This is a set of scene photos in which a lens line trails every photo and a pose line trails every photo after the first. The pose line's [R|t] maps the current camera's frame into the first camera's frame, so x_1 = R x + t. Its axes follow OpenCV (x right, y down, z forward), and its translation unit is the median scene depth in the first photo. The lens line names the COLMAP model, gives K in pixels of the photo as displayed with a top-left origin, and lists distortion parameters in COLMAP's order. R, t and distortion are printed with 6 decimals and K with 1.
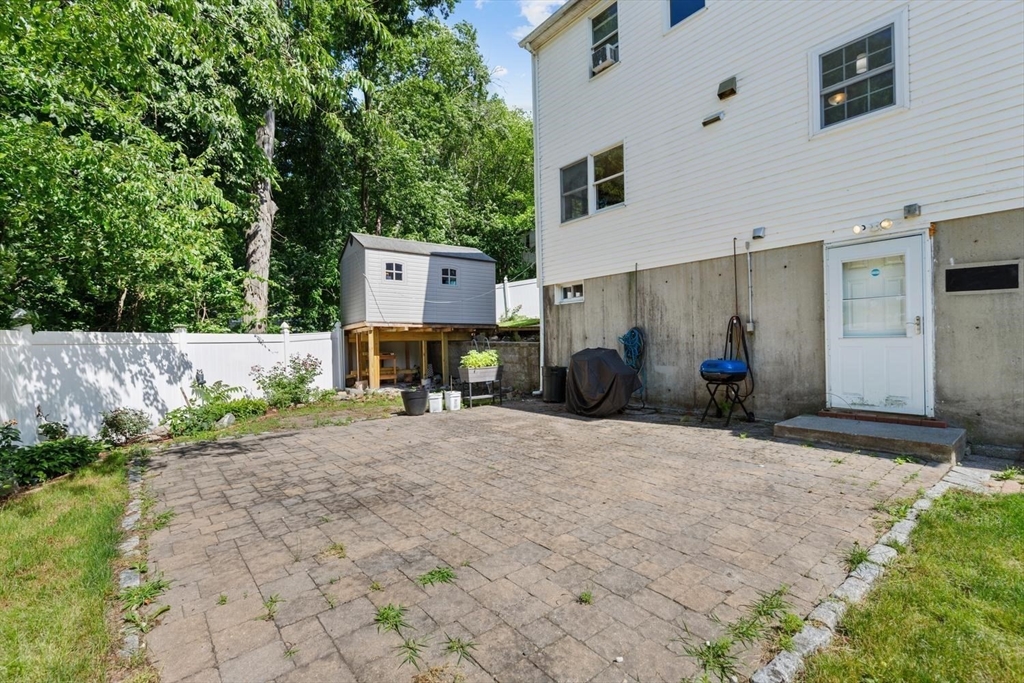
lens RADIAL K [[450.6, 0, 514.7], [0, 450.6, 344.4], [0, 0, 1]] dist [-0.000741, -0.000261]
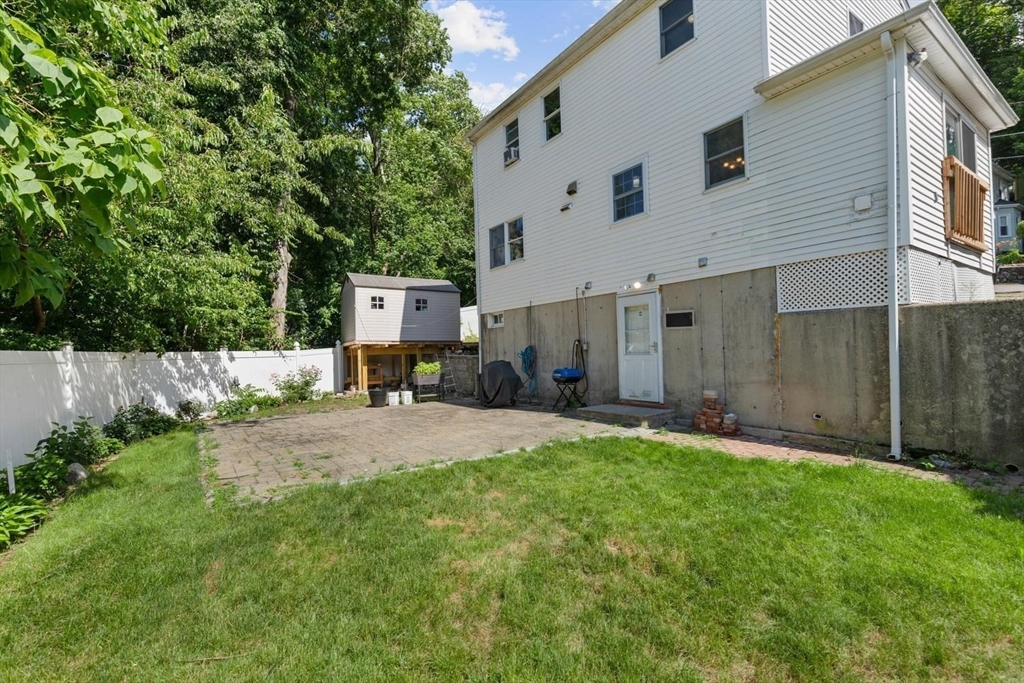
lens RADIAL K [[461.6, 0, 523.6], [0, 461.6, 345.0], [0, 0, 1]] dist [0.001853, 0.000161]
pose [[0.998150, -0.006285, -0.060467, 0.330832], [0.005297, 0.999850, -0.016485, -0.016209], [0.060562, 0.016134, 0.998034, -0.451746]]
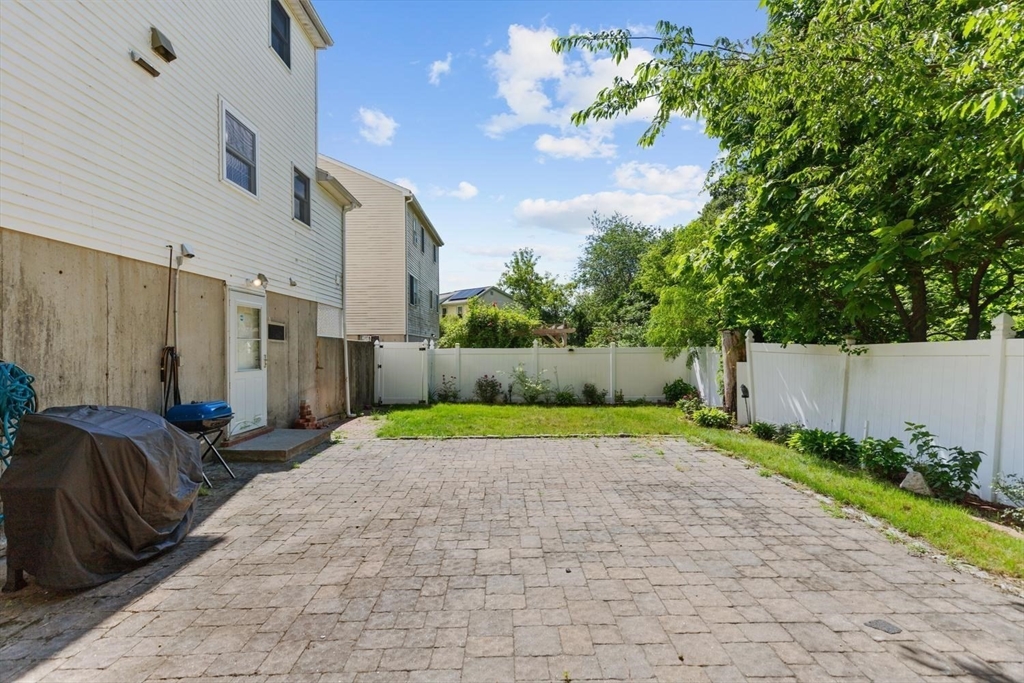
lens RADIAL K [[450.6, 0, 514.7], [0, 450.6, 344.4], [0, 0, 1]] dist [-0.000741, -0.000261]
pose [[-0.784119, 0.040285, 0.619302, -0.363263], [0.036123, 0.999162, -0.019259, -0.025653], [-0.619558, 0.007270, -0.784917, 1.016364]]
